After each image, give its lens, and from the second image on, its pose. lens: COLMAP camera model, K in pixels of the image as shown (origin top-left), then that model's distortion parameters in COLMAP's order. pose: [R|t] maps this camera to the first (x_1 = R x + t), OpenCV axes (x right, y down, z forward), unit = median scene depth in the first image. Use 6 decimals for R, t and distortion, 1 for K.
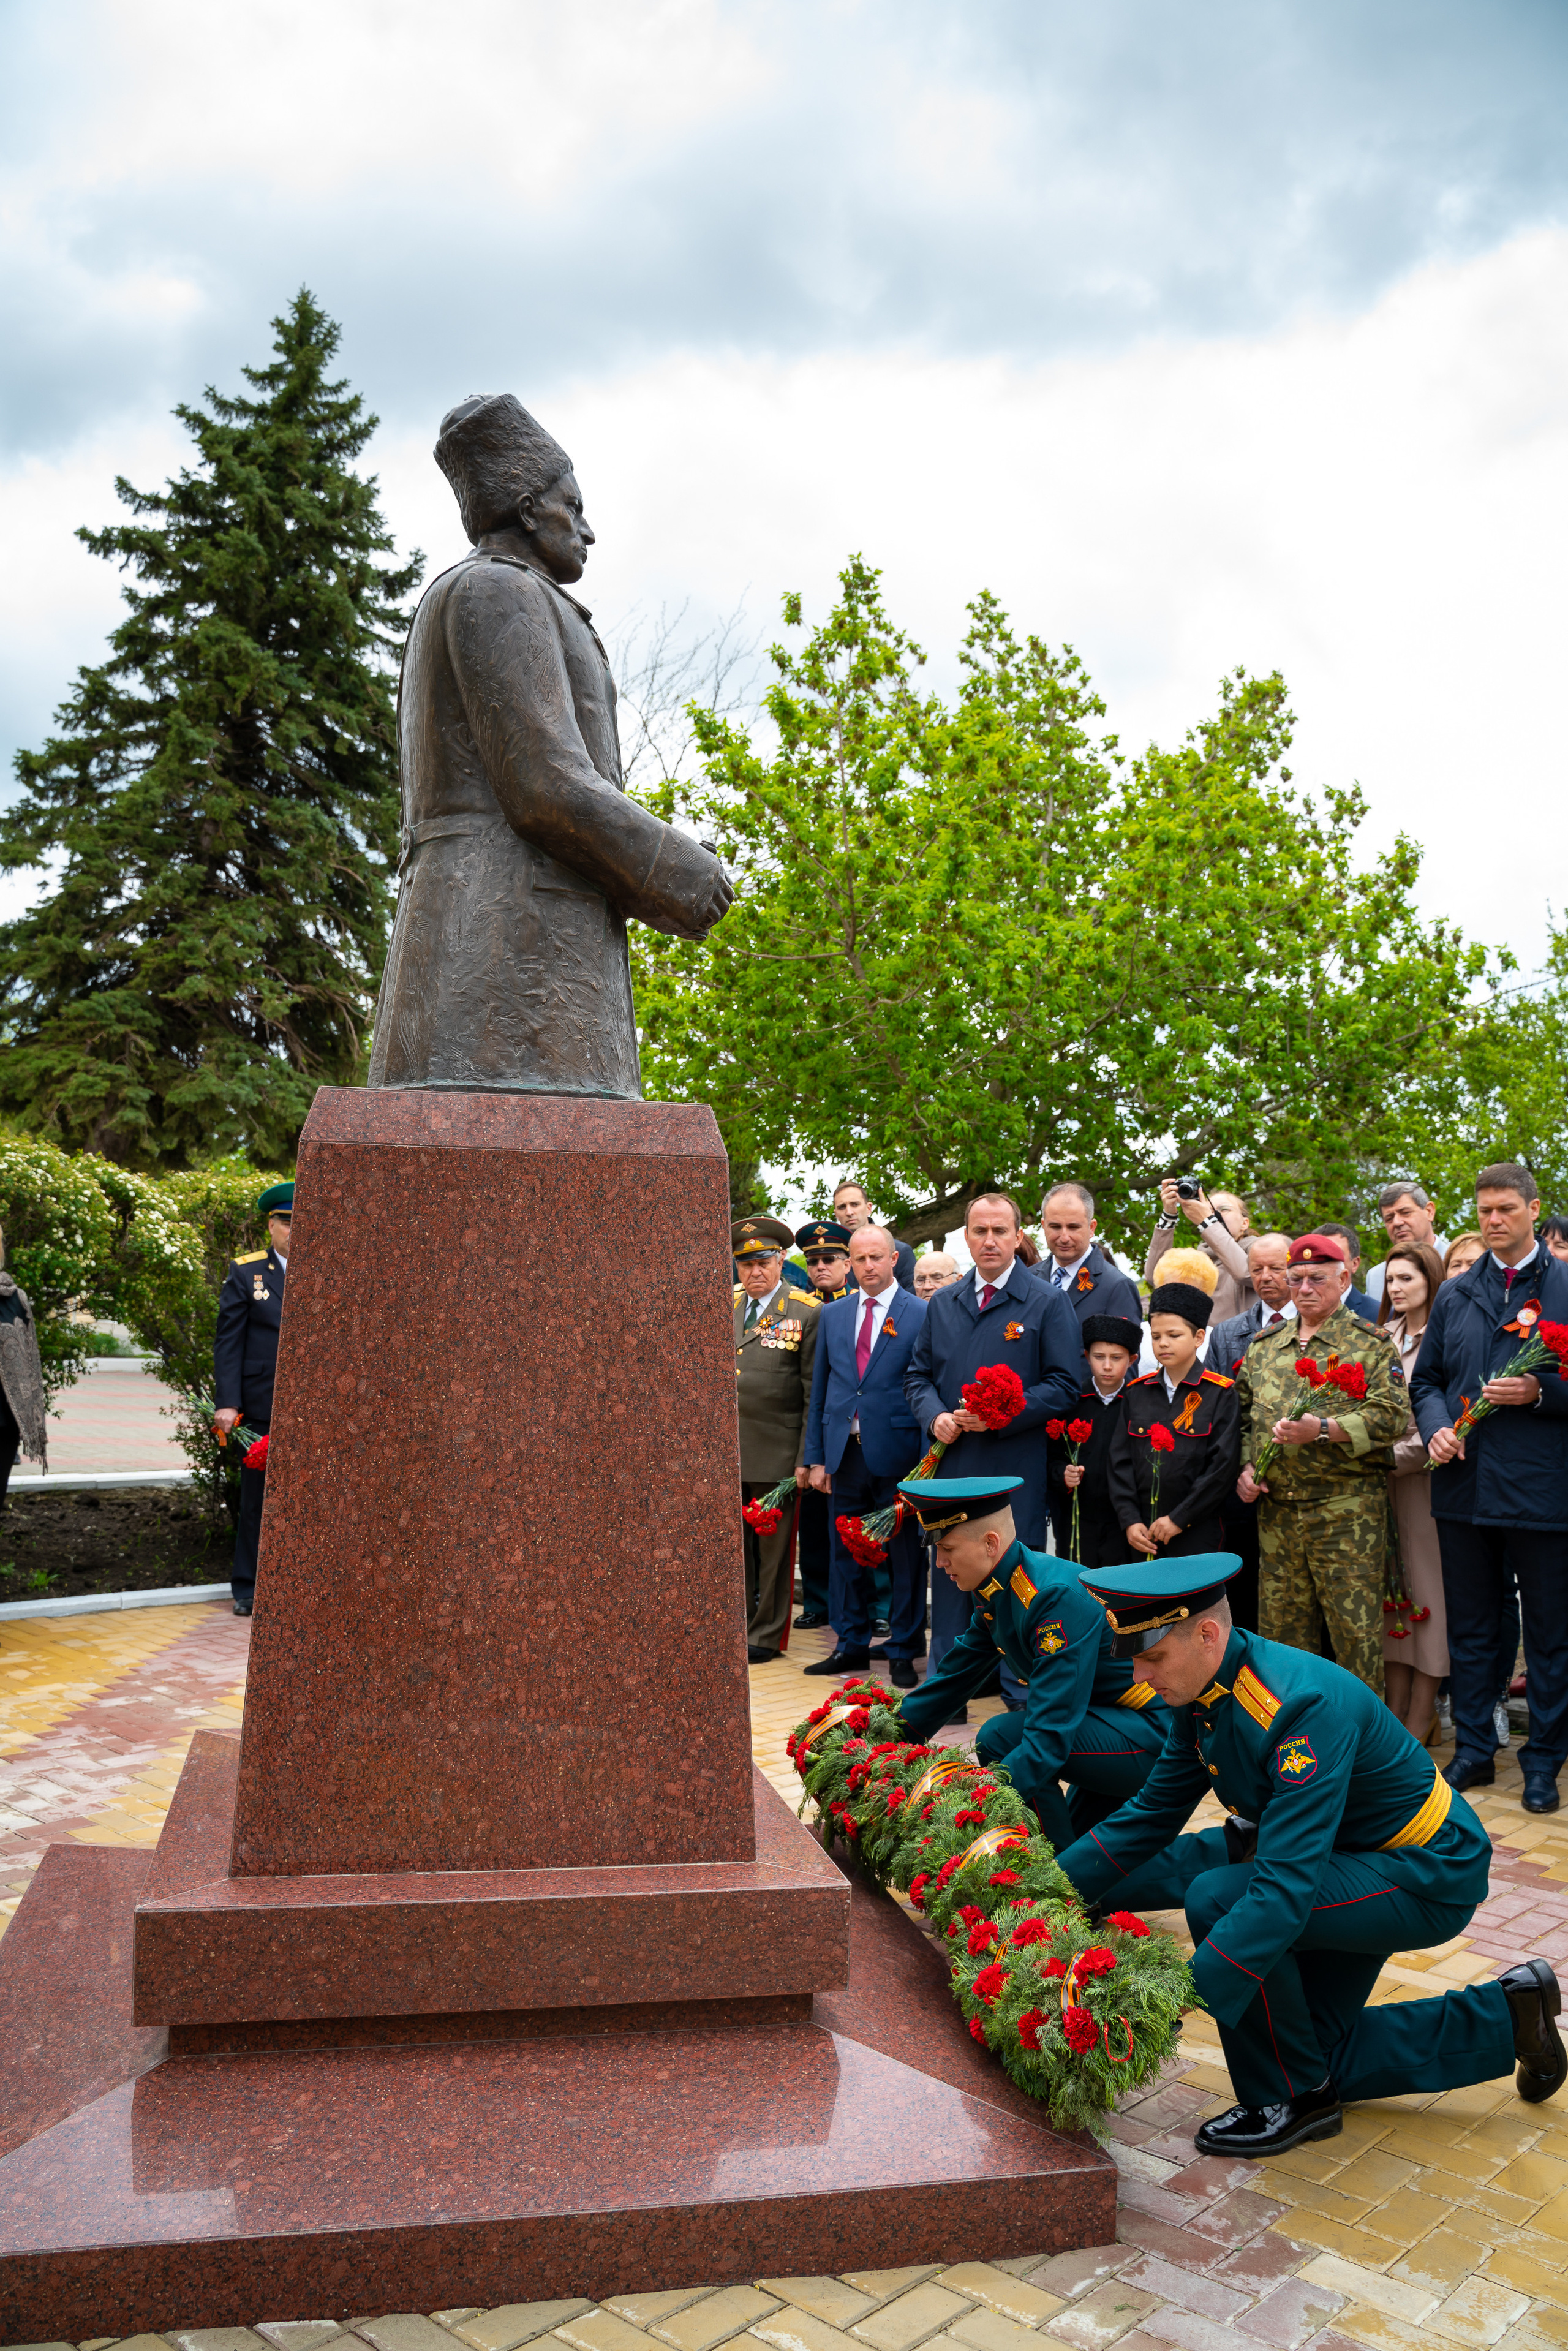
lens RADIAL K [[1869.6, 0, 784.1], [0, 1869.6, 1194.1], [0, 0, 1]] dist [-0.115881, 0.084488]
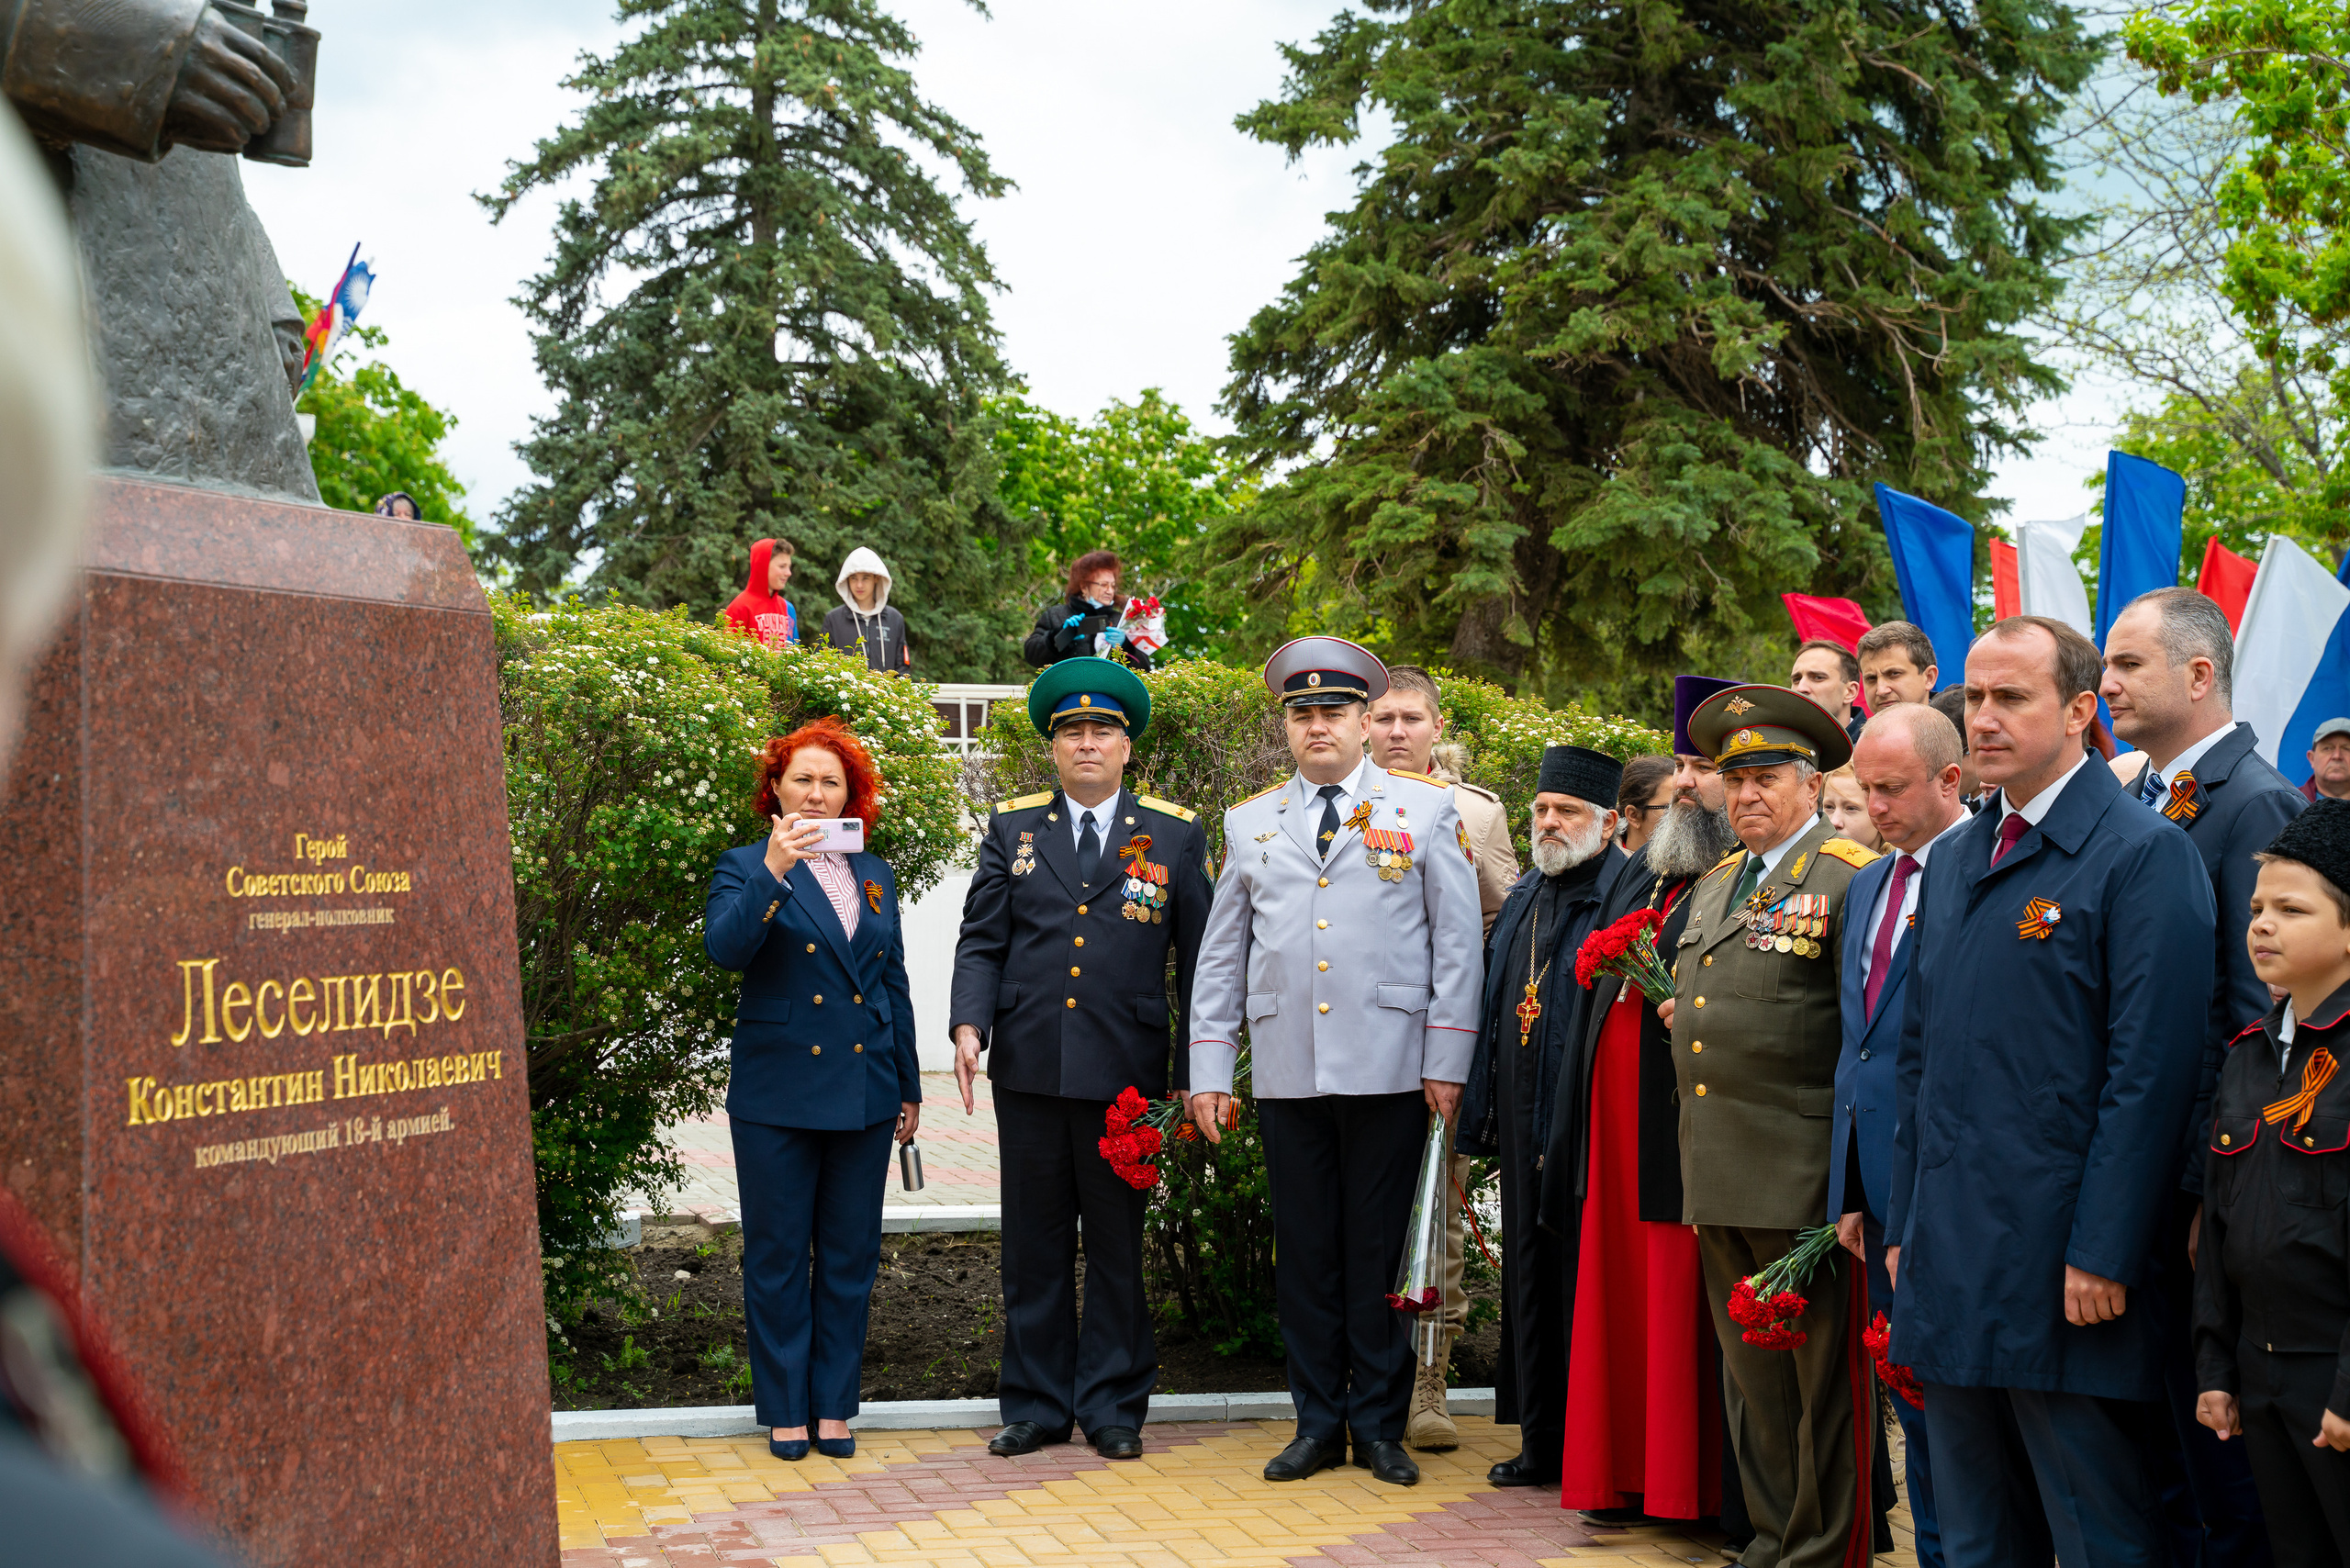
lens RADIAL K [[3588.8, 0, 1232.8], [0, 3588.8, 775.0], [0, 0, 1]] dist [0.188207, 0.000000]
pose [[0.853265, -0.034946, -0.520306, 0.199611], [0.043850, 0.999027, 0.004813, 0.012410], [0.519631, -0.026922, 0.853967, 0.065525]]
